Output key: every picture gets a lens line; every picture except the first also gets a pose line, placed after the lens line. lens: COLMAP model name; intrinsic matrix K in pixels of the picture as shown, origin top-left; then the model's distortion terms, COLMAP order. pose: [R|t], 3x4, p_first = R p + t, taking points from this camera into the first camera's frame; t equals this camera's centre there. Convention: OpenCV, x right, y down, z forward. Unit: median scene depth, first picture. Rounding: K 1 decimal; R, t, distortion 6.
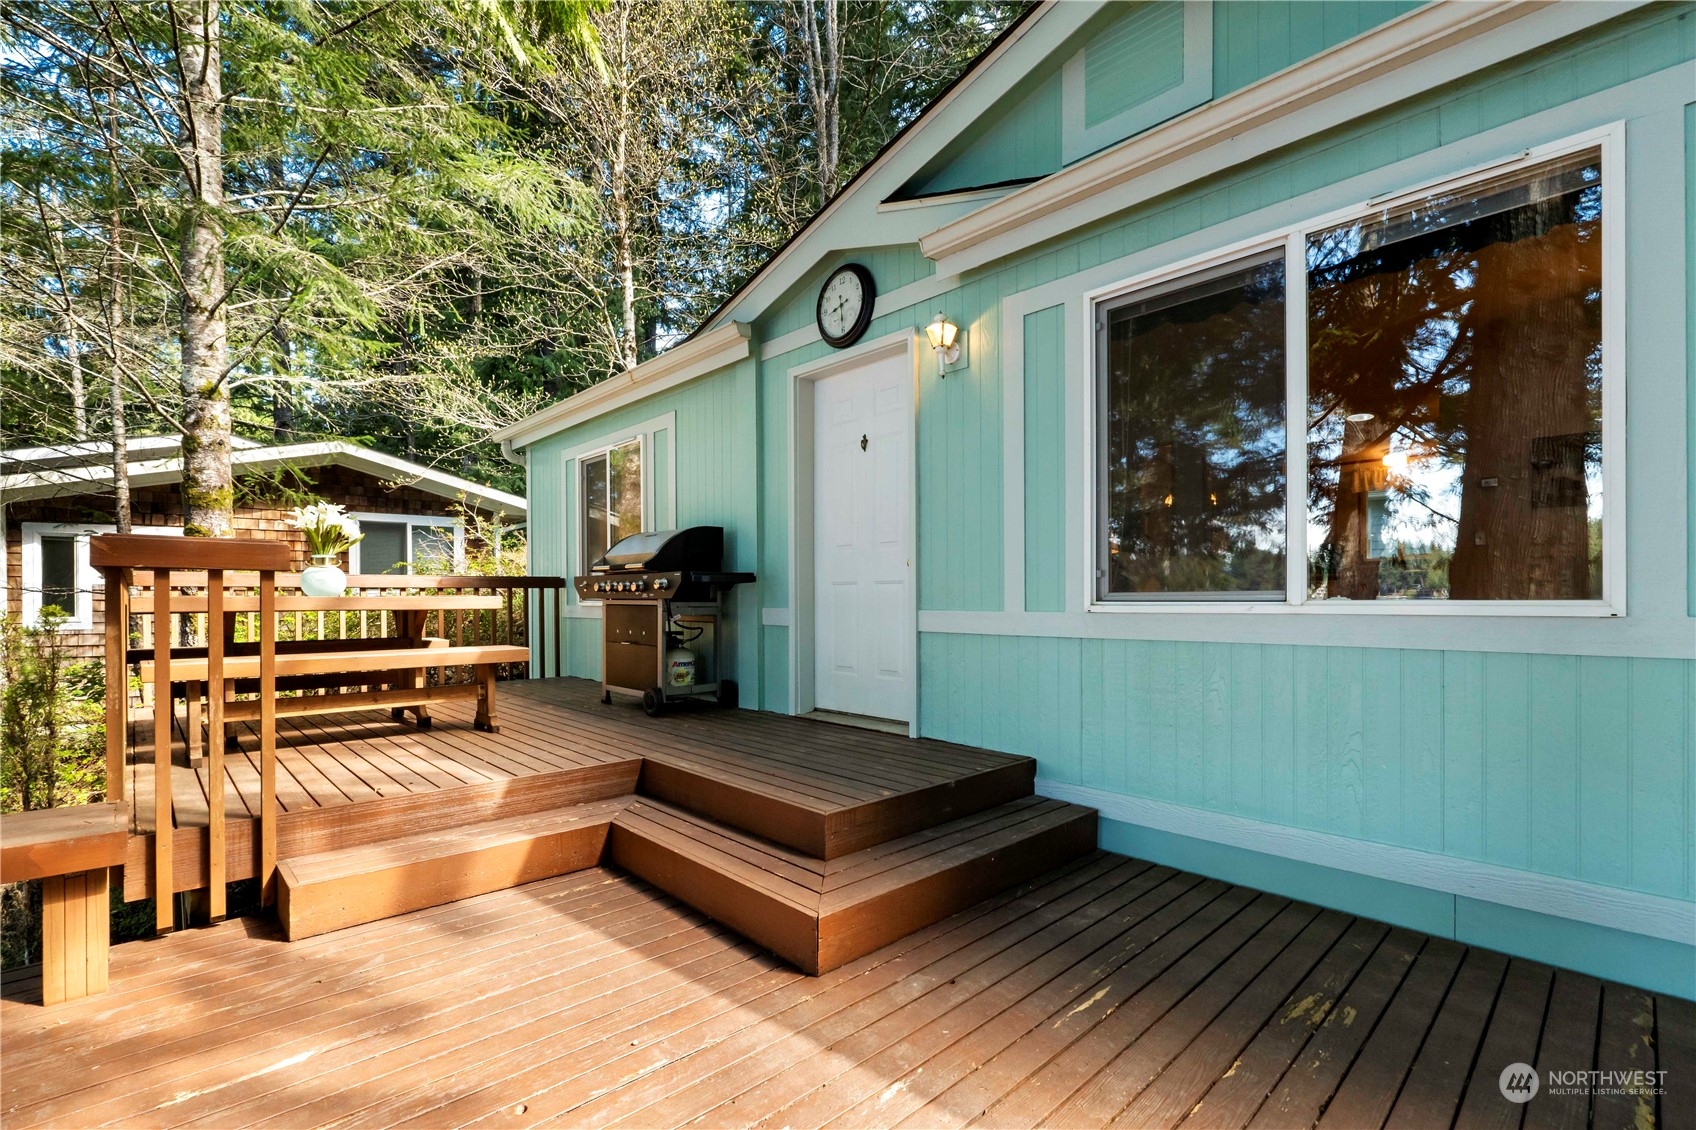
lens RADIAL K [[735.9, 0, 871.4], [0, 735.9, 593.5], [0, 0, 1]] dist [-0.004734, -0.001356]
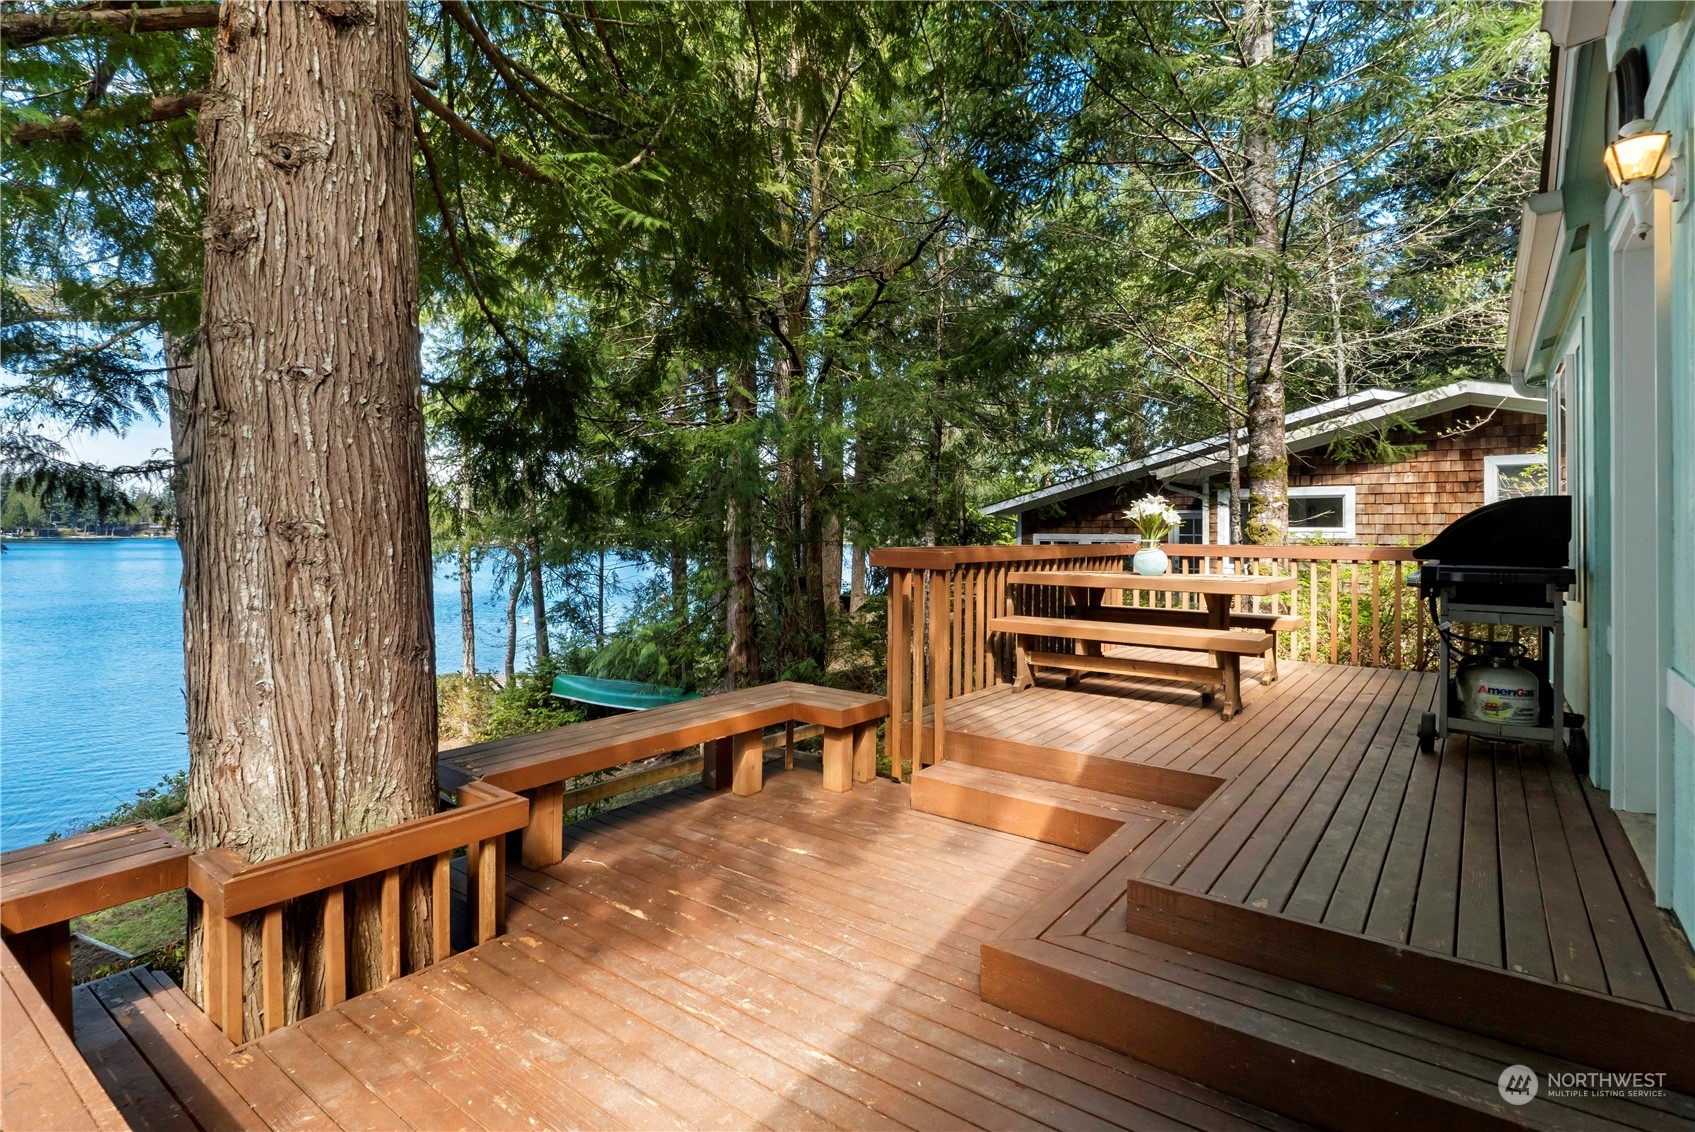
lens RADIAL K [[832.8, 0, 857.4], [0, 832.8, 551.5], [0, 0, 1]] dist [0.001220, -0.000002]
pose [[0.176590, 0.023762, -0.983998, 0.443262], [-0.003867, 0.999718, 0.023448, -0.057044], [0.984277, -0.000335, 0.176632, 0.268817]]
